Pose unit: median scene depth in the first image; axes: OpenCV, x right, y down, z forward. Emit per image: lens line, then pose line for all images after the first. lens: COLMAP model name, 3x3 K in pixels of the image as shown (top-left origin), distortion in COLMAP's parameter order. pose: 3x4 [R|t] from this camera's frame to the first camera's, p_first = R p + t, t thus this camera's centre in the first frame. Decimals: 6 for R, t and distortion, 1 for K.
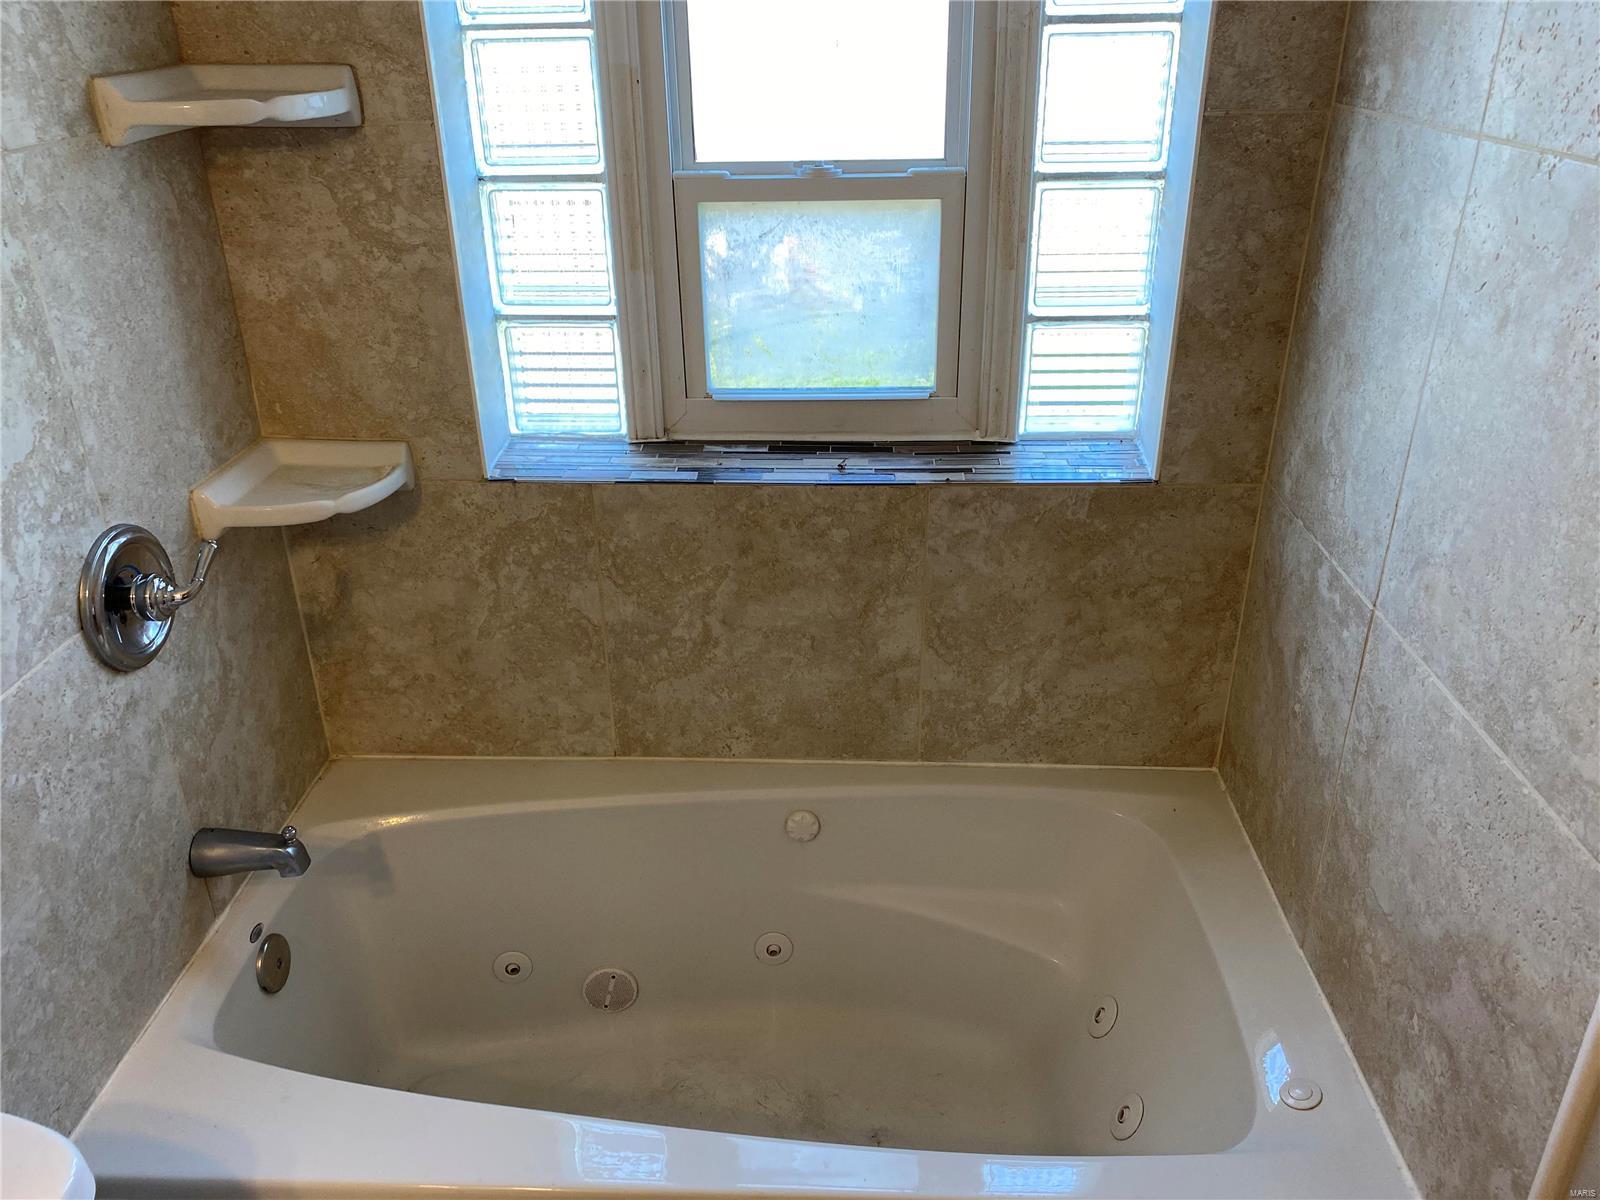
lens RADIAL K [[1230.3, 0, 790.8], [0, 1230.3, 591.0], [0, 0, 1]] dist [0.054886, -0.014642]
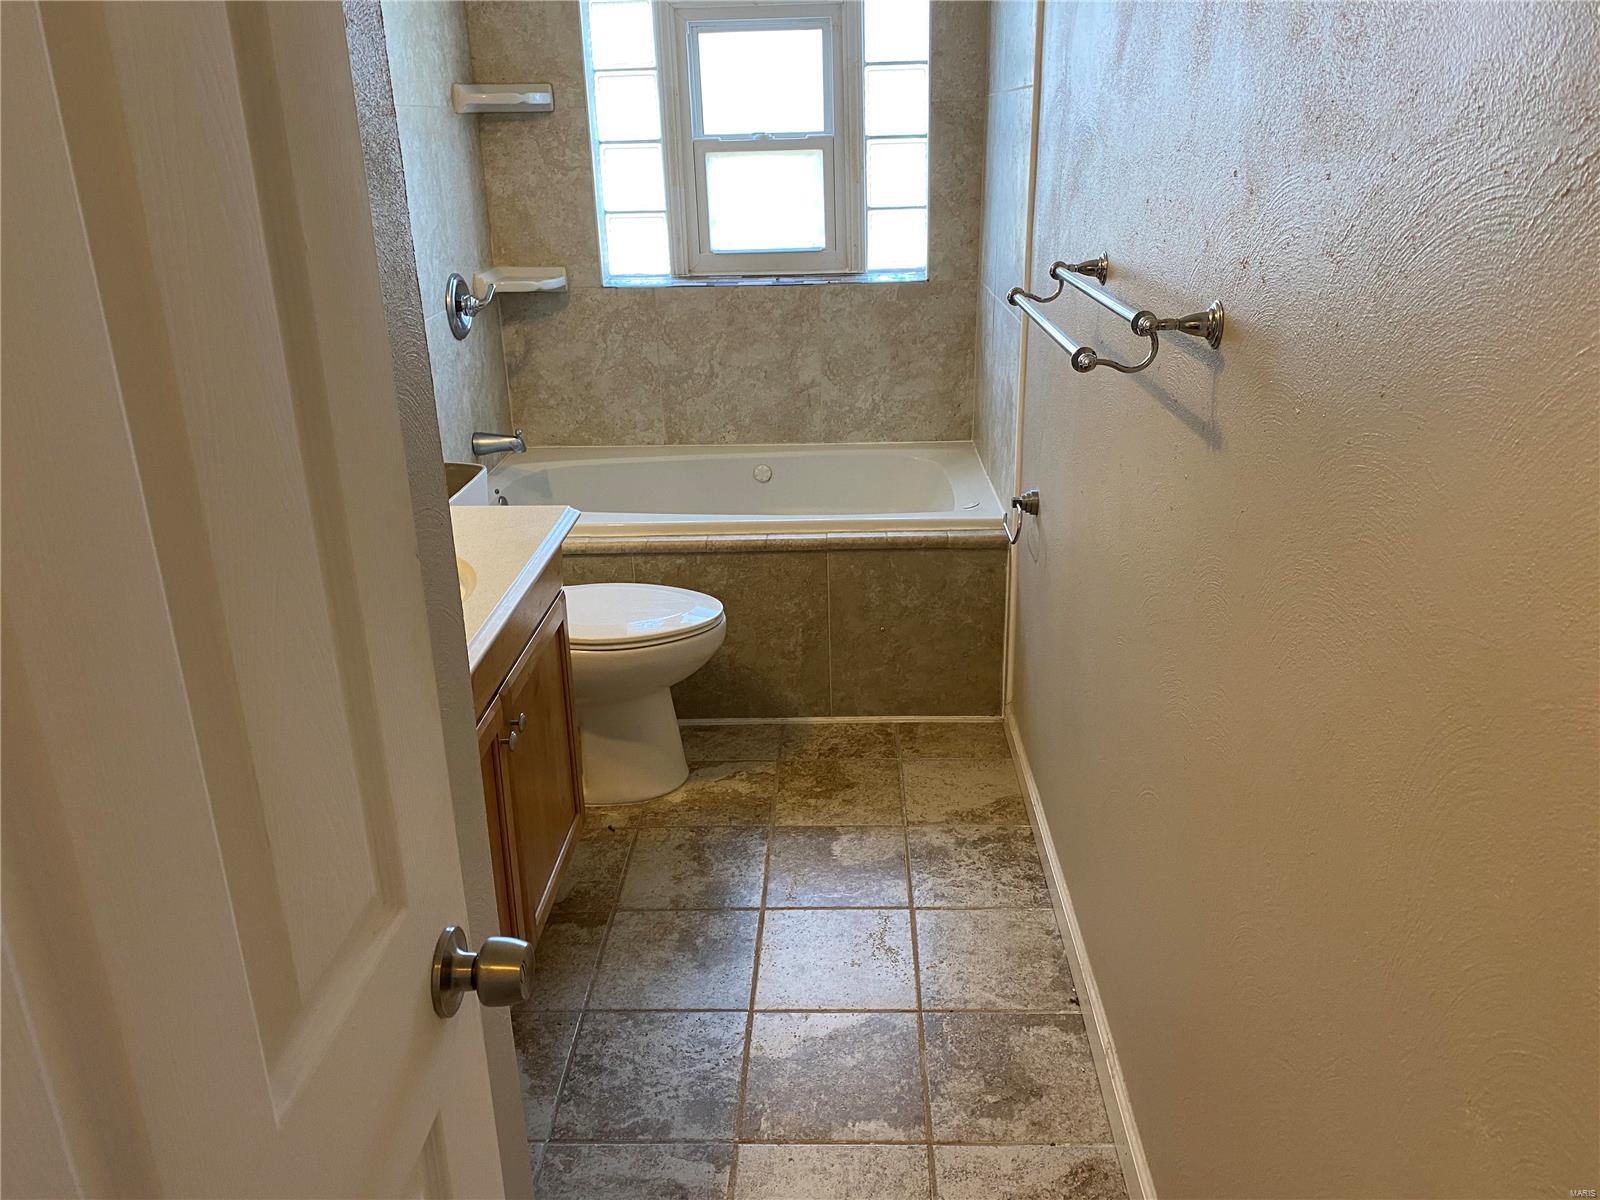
lens RADIAL K [[1230.3, 0, 805.8], [0, 1230.3, 608.5], [0, 0, 1]] dist [0.054886, -0.014642]
pose [[0.999781, -0.013566, 0.015943, 0.047088], [0.014884, 0.996212, -0.085677, 0.606328], [-0.014720, 0.085895, 0.996195, -0.971803]]
